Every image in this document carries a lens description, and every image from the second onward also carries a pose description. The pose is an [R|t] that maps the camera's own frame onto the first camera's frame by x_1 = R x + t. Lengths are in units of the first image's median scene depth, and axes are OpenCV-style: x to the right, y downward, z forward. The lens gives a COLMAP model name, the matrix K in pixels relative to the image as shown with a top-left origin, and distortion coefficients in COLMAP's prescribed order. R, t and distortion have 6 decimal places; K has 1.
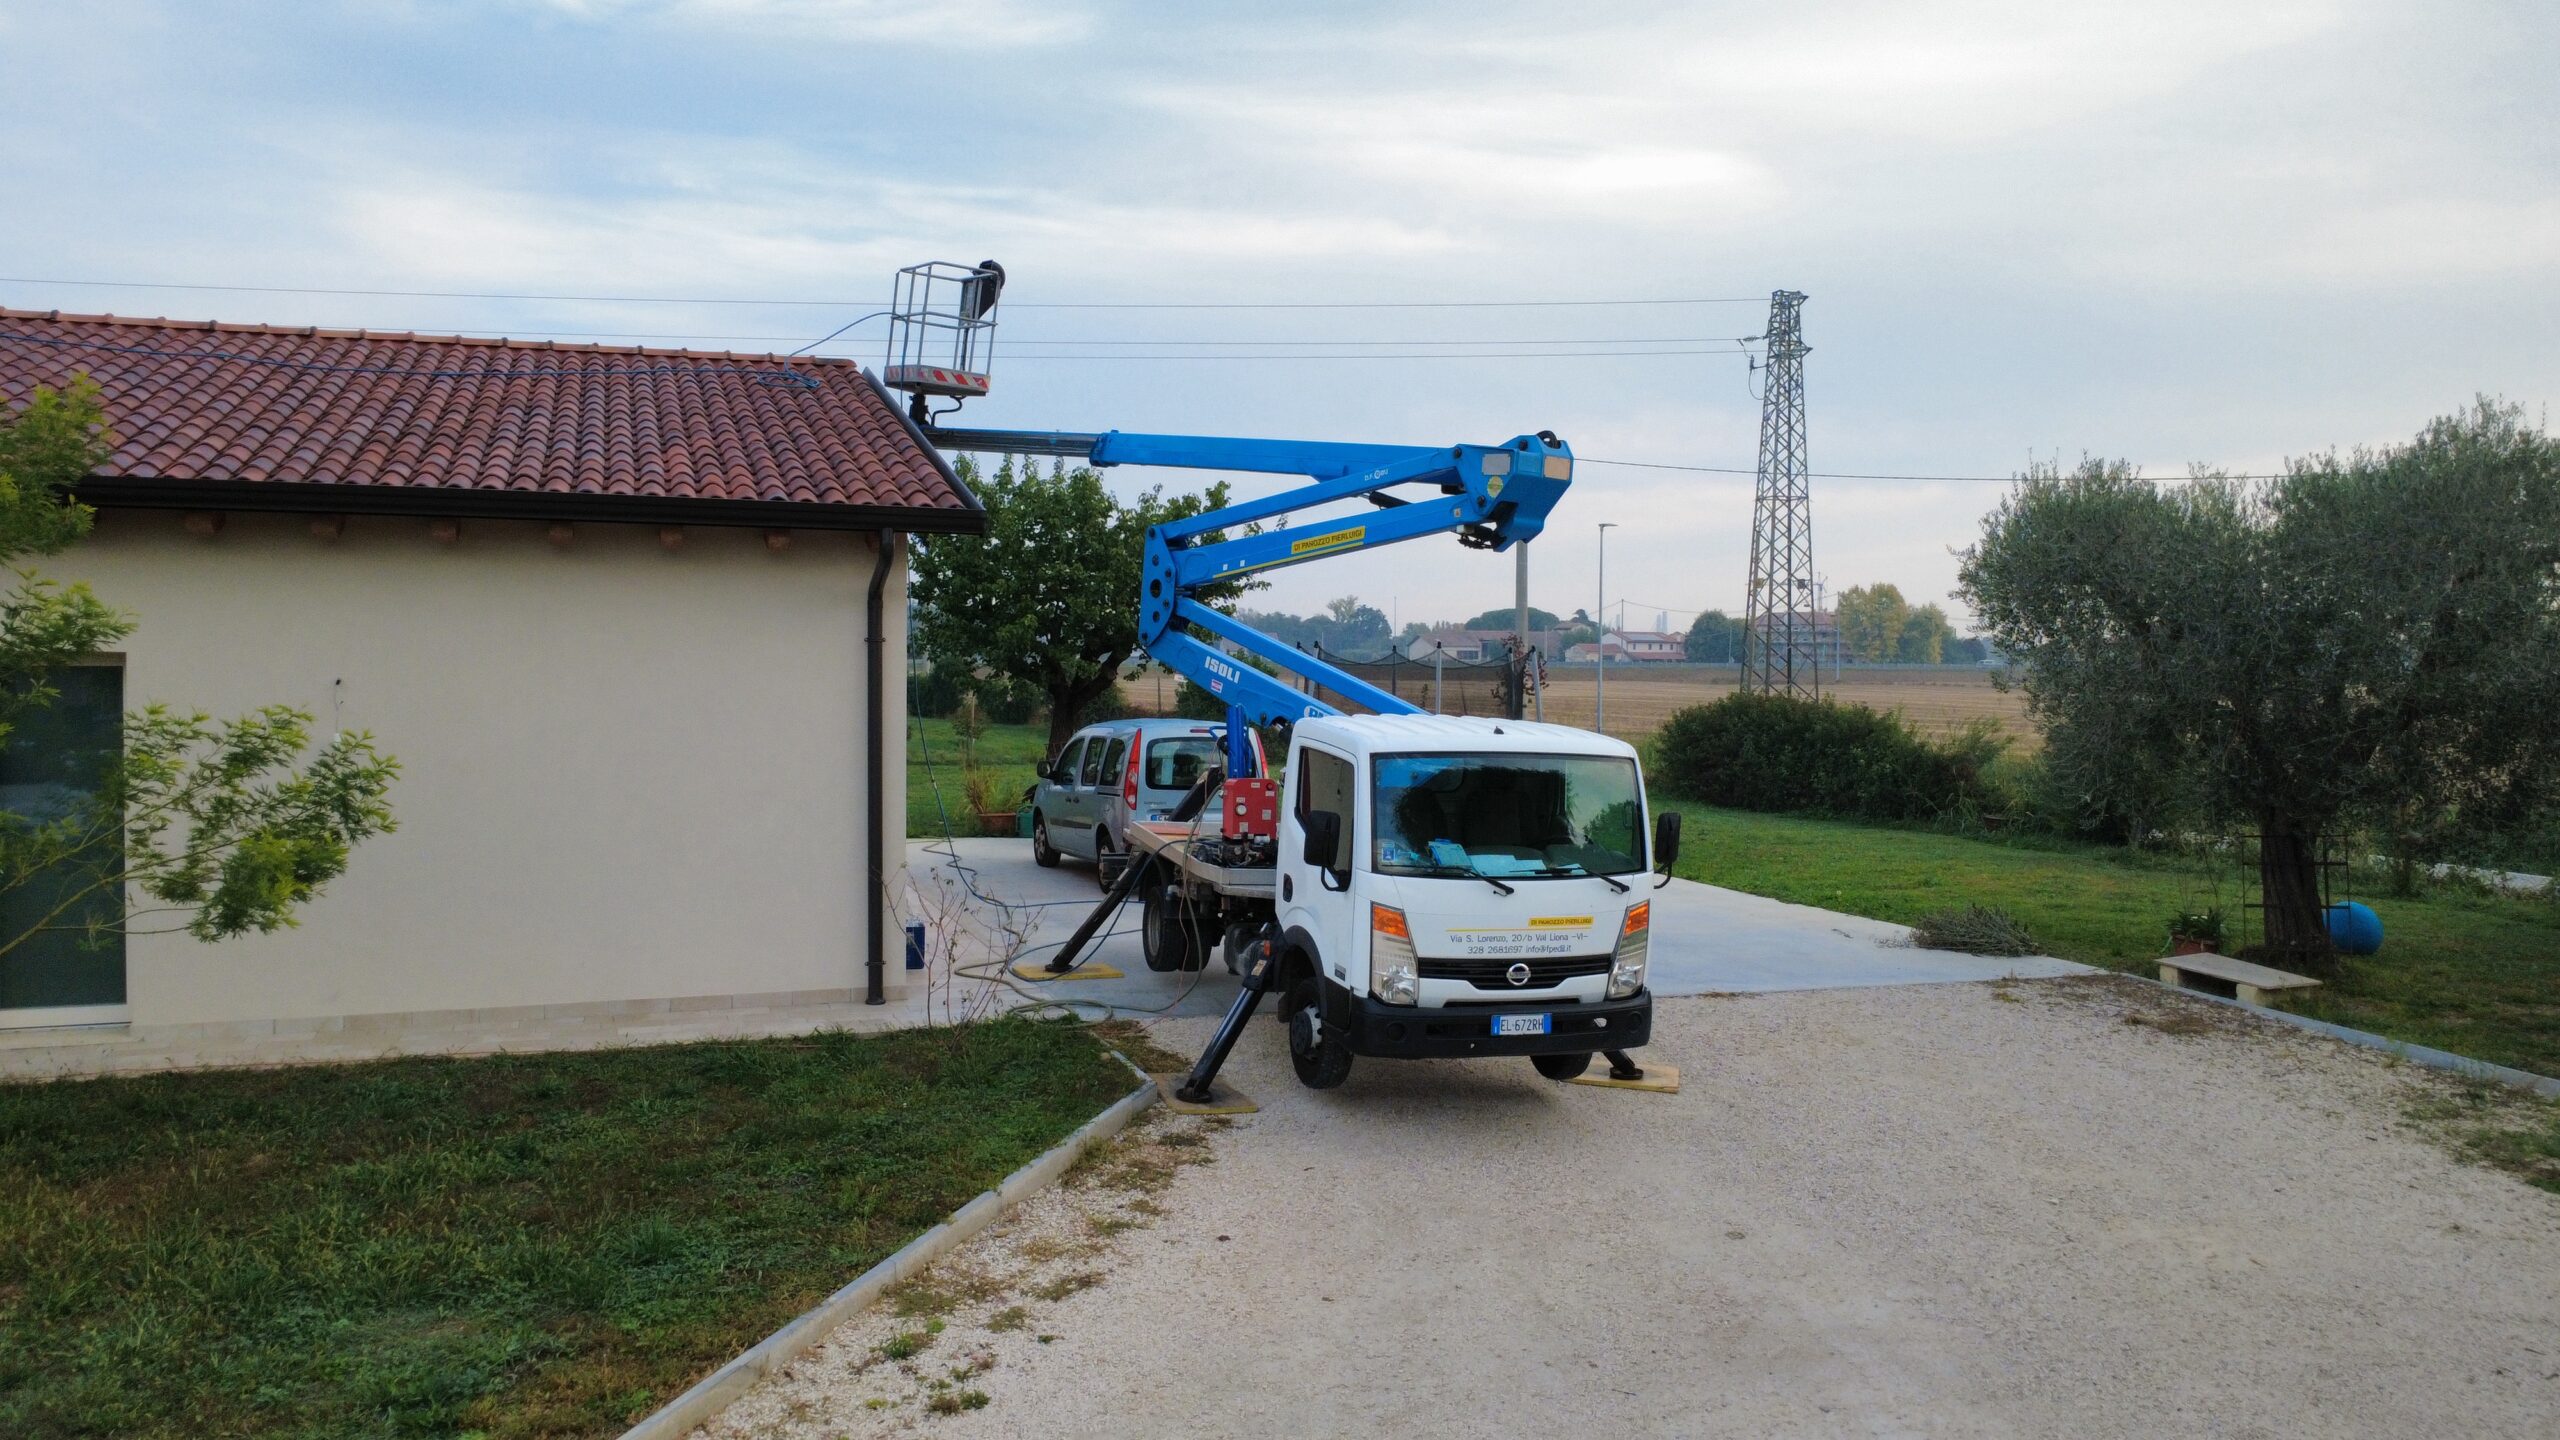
lens RADIAL K [[1860.8, 0, 1274.6], [0, 1860.8, 721.1], [0, 0, 1]] dist [-0.002301, 0.004459]
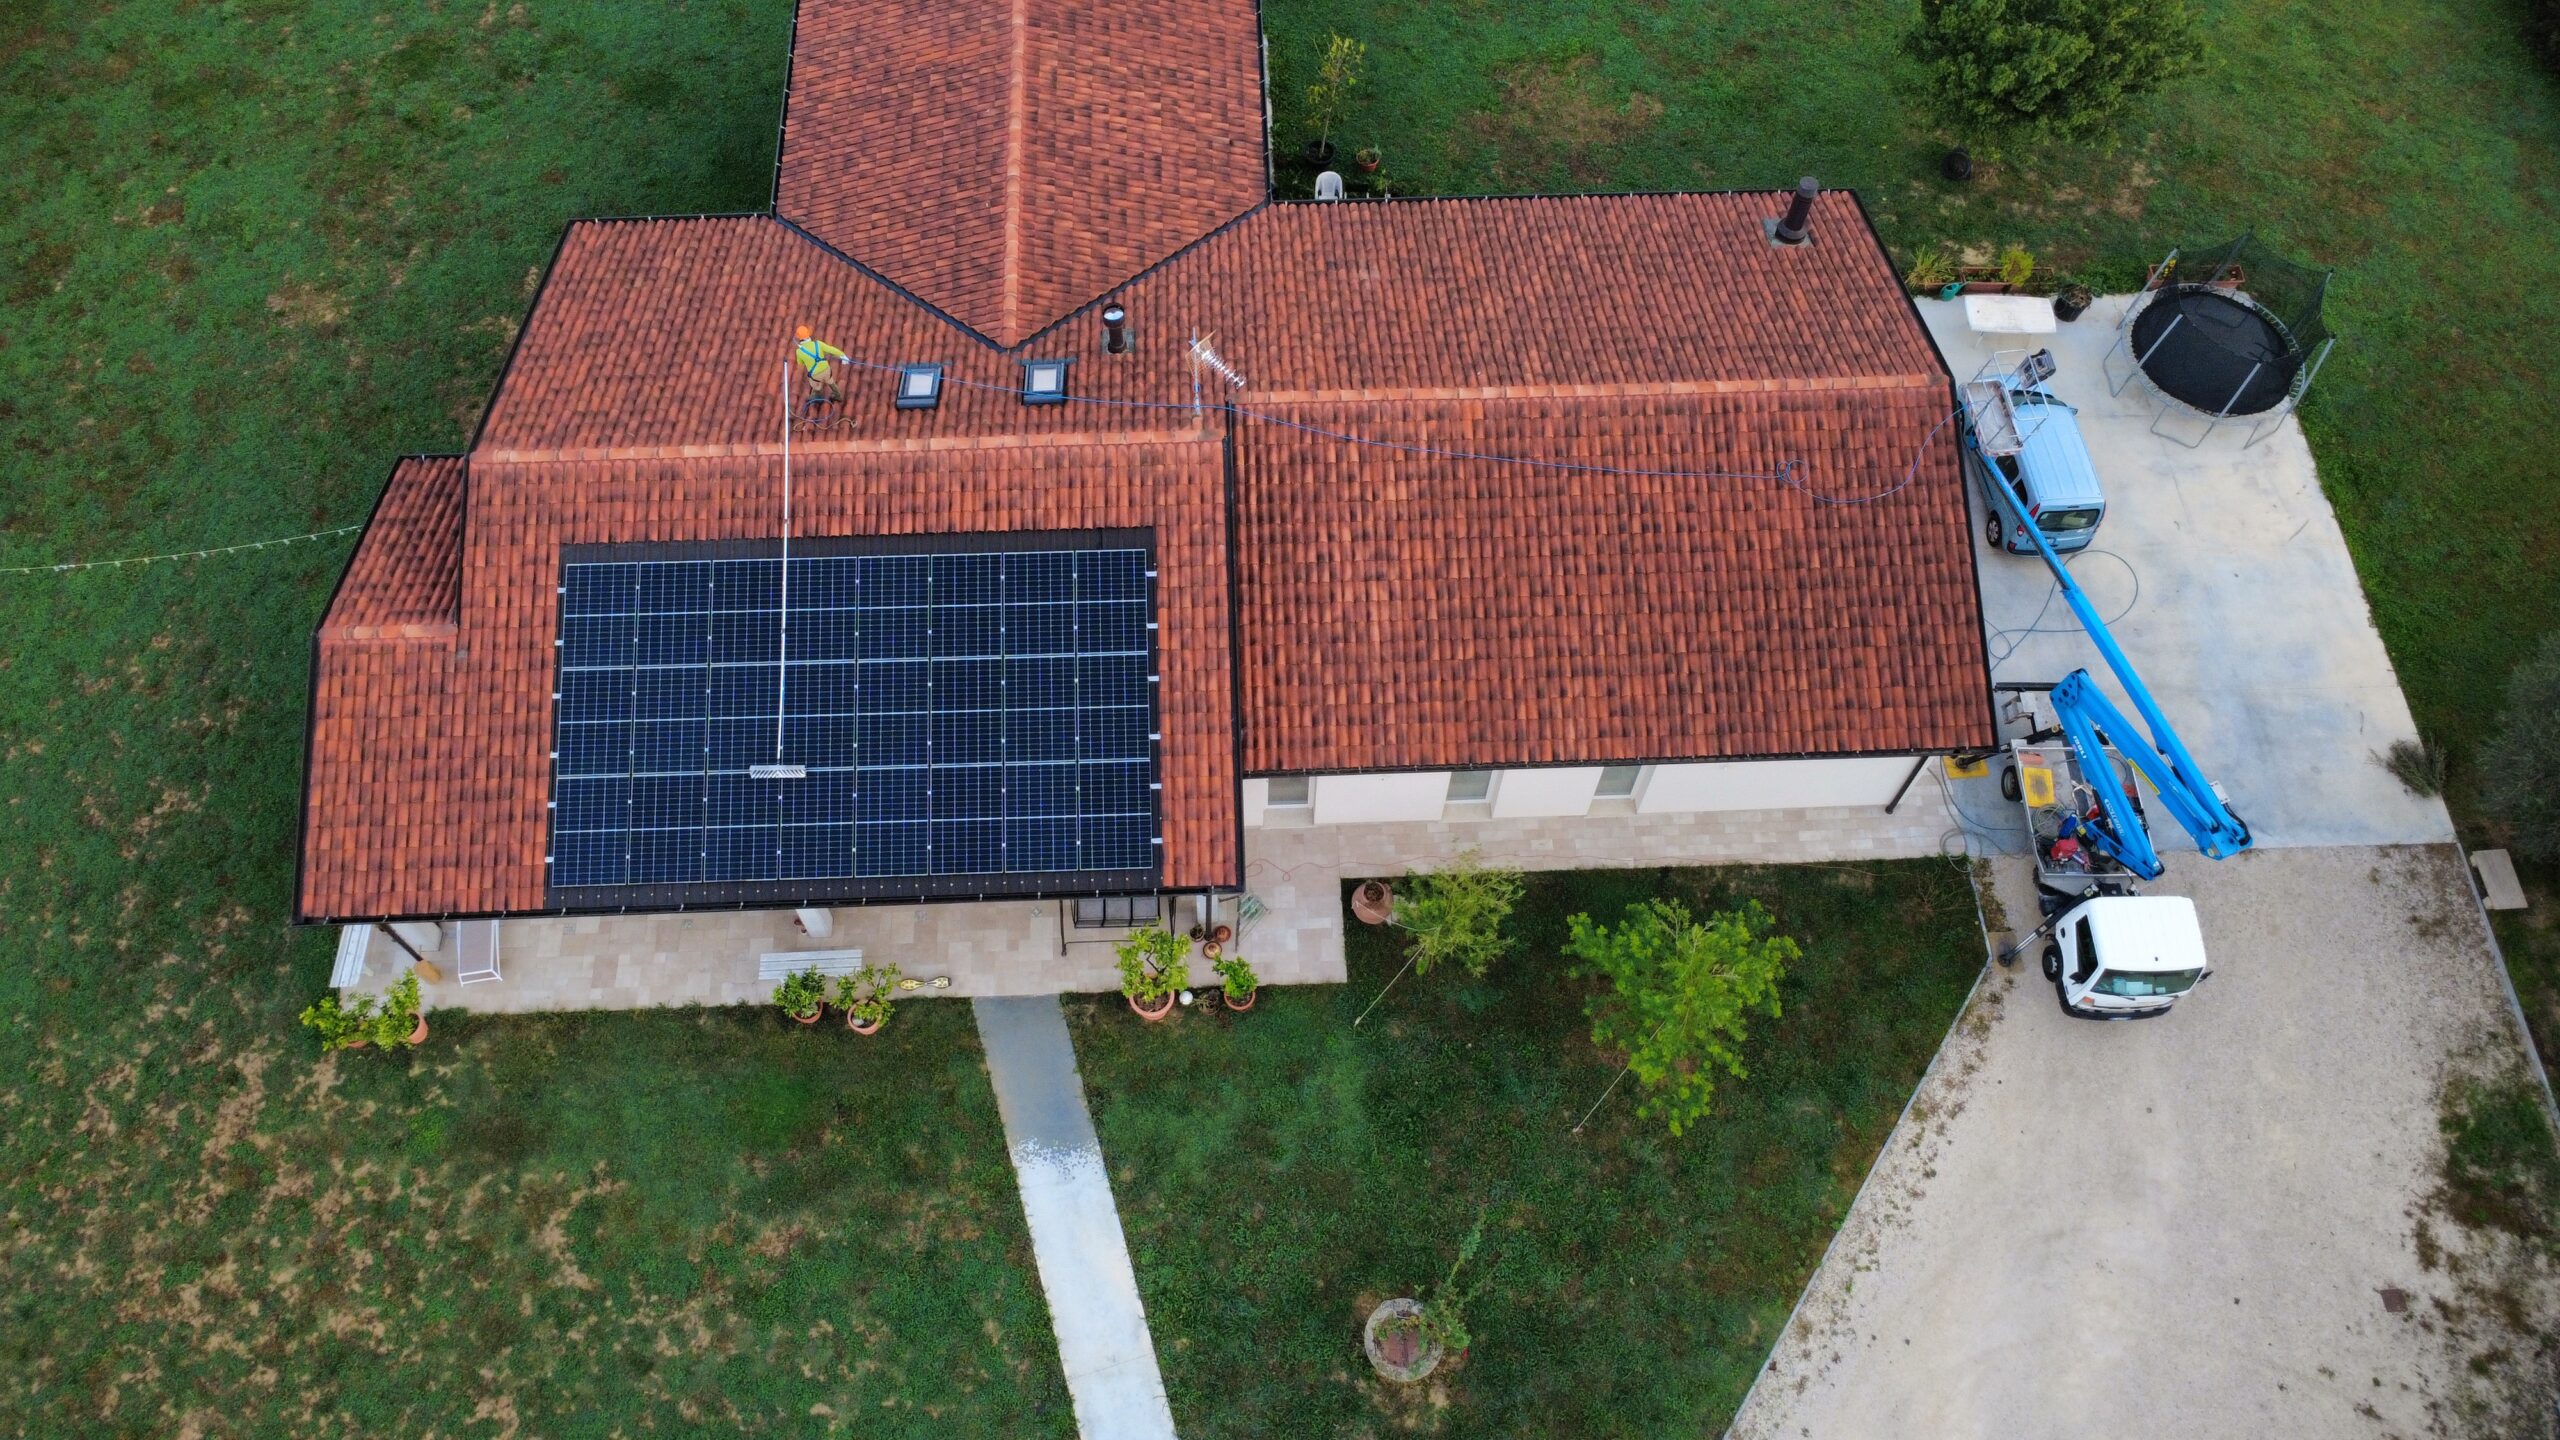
lens RADIAL K [[1860.8, 0, 1279.3], [0, 1860.8, 722.2], [0, 0, 1]] dist [-0.002301, 0.004459]
pose [[0.956058, 0.258658, -0.138016, -0.149312], [-0.014187, 0.511025, 0.859449, -0.450533], [0.292833, -0.819725, 0.492239, -0.086692]]
